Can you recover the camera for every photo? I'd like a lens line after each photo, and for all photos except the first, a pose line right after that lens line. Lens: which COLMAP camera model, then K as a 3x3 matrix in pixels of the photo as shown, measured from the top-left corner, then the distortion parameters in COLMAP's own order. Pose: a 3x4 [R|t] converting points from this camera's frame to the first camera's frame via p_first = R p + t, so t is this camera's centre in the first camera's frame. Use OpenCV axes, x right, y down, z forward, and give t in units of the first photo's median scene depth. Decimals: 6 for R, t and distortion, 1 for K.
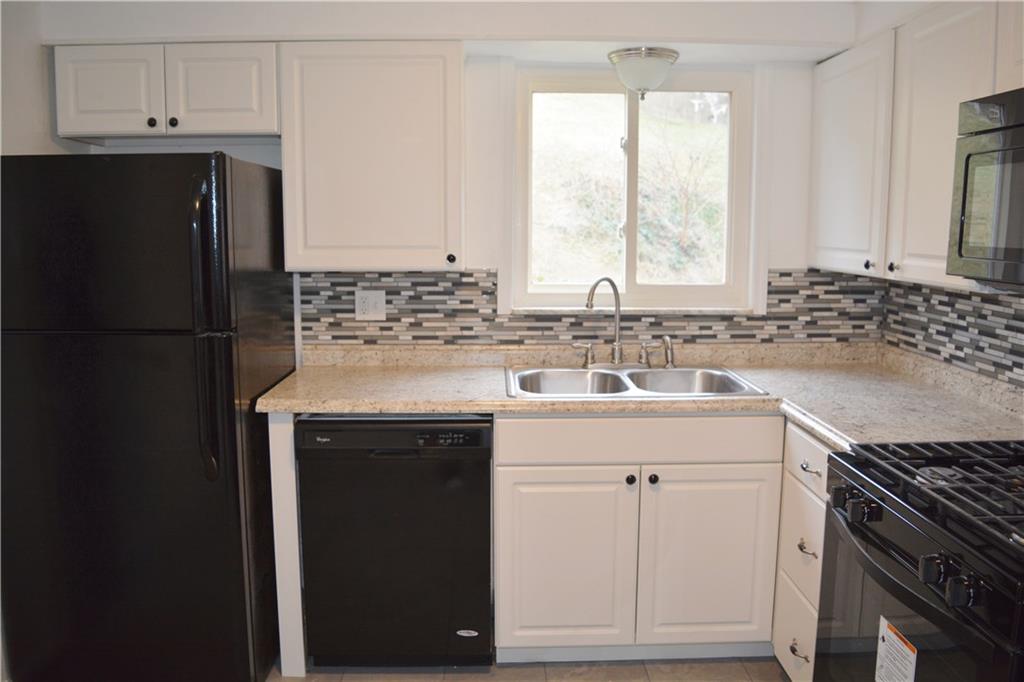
lens RADIAL K [[805.1, 0, 512.0], [0, 805.1, 341.0], [0, 0, 1]] dist [-0.086778, 0.009037]
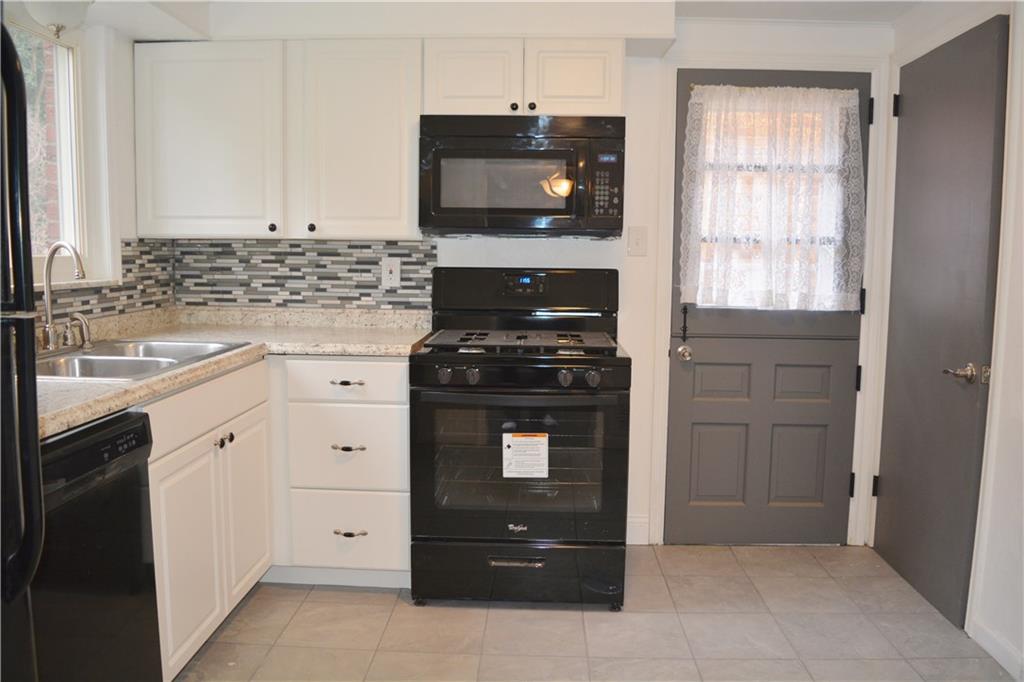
lens RADIAL K [[805.1, 0, 512.0], [0, 805.1, 341.0], [0, 0, 1]] dist [-0.086778, 0.009037]
pose [[0.062177, -0.109967, 0.991988, -0.630182], [0.130872, 0.986228, 0.101126, -0.000077], [-0.989448, 0.123536, 0.075713, 0.463428]]
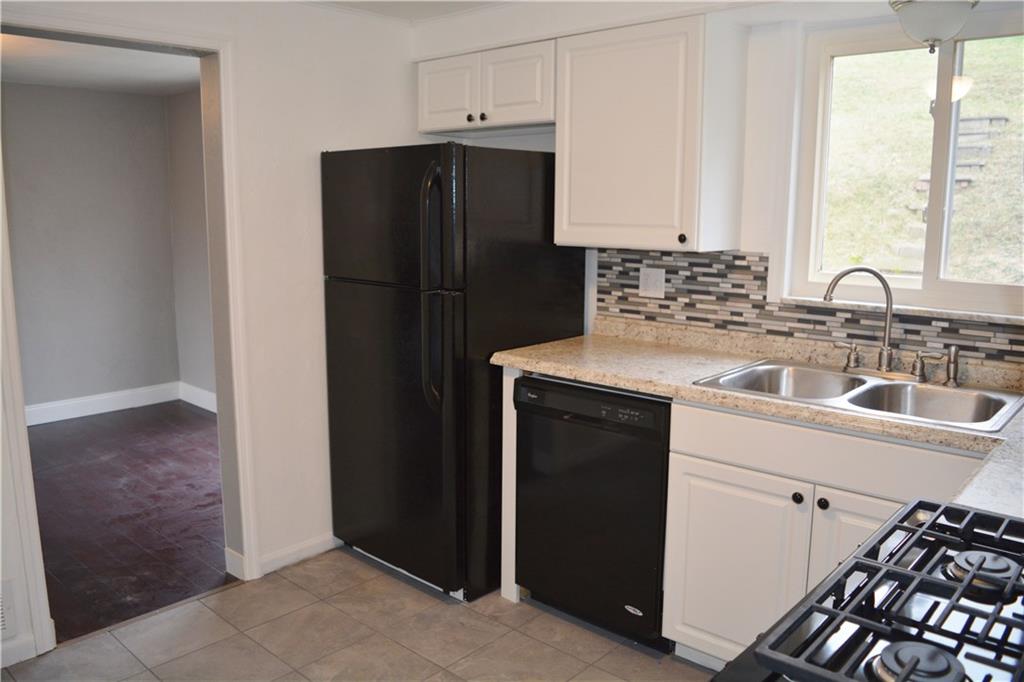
lens RADIAL K [[805.1, 0, 512.0], [0, 805.1, 341.0], [0, 0, 1]] dist [-0.086778, 0.009037]
pose [[0.726073, 0.114231, -0.678063, 0.400087], [-0.100170, 0.993157, 0.060051, -0.013966], [0.680282, 0.024321, 0.732547, 0.125514]]
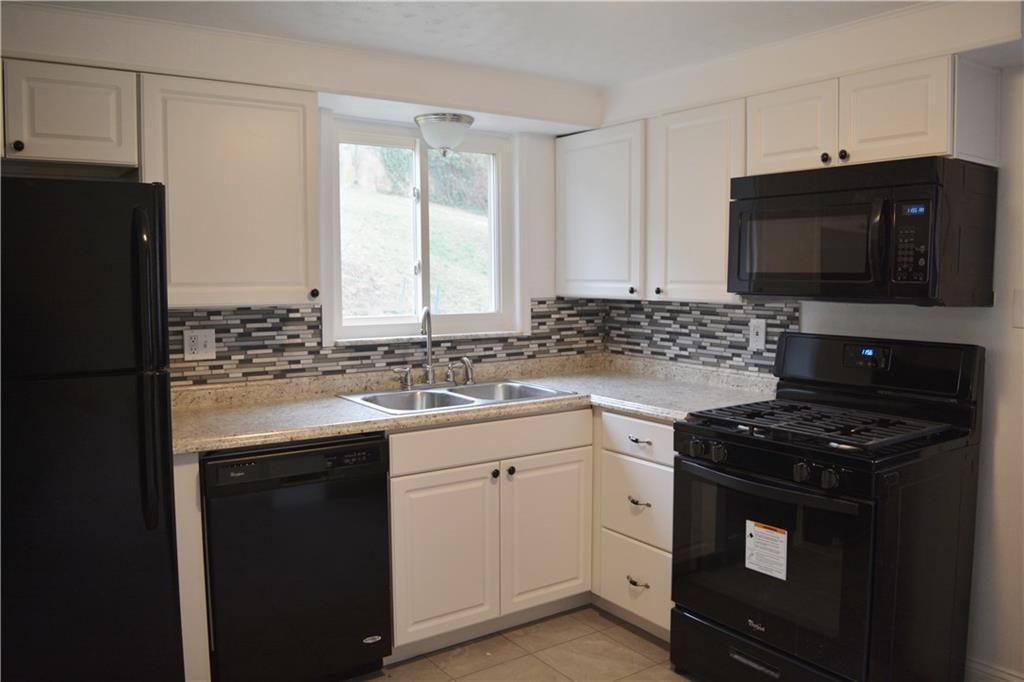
lens RADIAL K [[805.1, 0, 512.0], [0, 805.1, 341.0], [0, 0, 1]] dist [-0.086778, 0.009037]
pose [[0.834884, -0.049531, 0.548193, -0.390402], [0.081920, 0.996032, -0.034768, 0.016456], [-0.544296, 0.073936, 0.835629, -0.020857]]
